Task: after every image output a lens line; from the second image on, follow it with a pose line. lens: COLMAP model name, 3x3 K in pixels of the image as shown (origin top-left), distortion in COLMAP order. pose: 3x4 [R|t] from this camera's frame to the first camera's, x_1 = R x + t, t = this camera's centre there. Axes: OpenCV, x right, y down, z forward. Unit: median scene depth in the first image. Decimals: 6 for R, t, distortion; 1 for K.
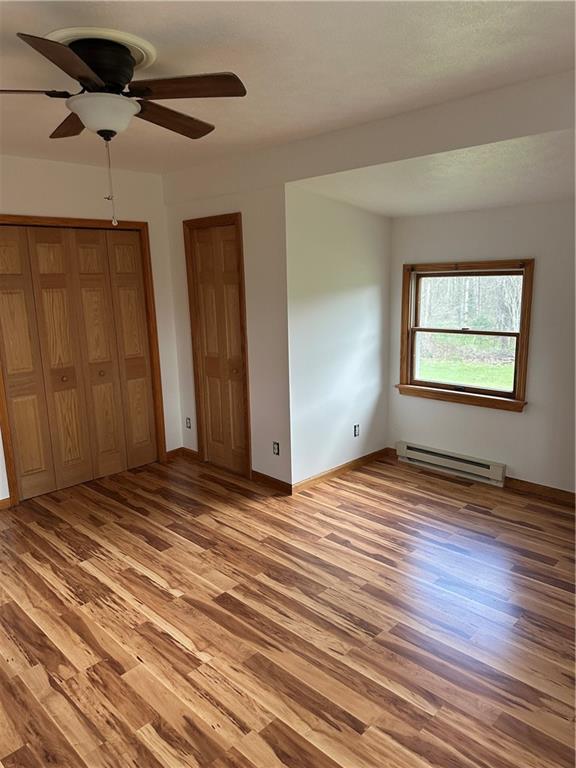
lens RADIAL K [[548.2, 0, 285.9], [0, 548.2, 380.4], [0, 0, 1]] dist [0.039516, -0.041156]
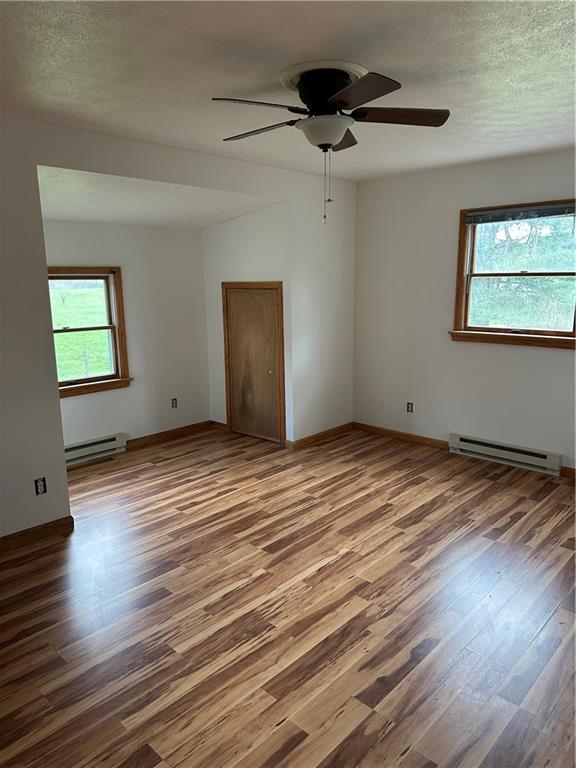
lens RADIAL K [[548.2, 0, 286.9], [0, 548.2, 384.3], [0, 0, 1]] dist [0.039516, -0.041156]
pose [[-0.022240, -0.169976, 0.985197, -1.129376], [0.216662, 0.961202, 0.170727, -0.114540], [-0.975993, 0.217252, 0.015450, 0.839325]]
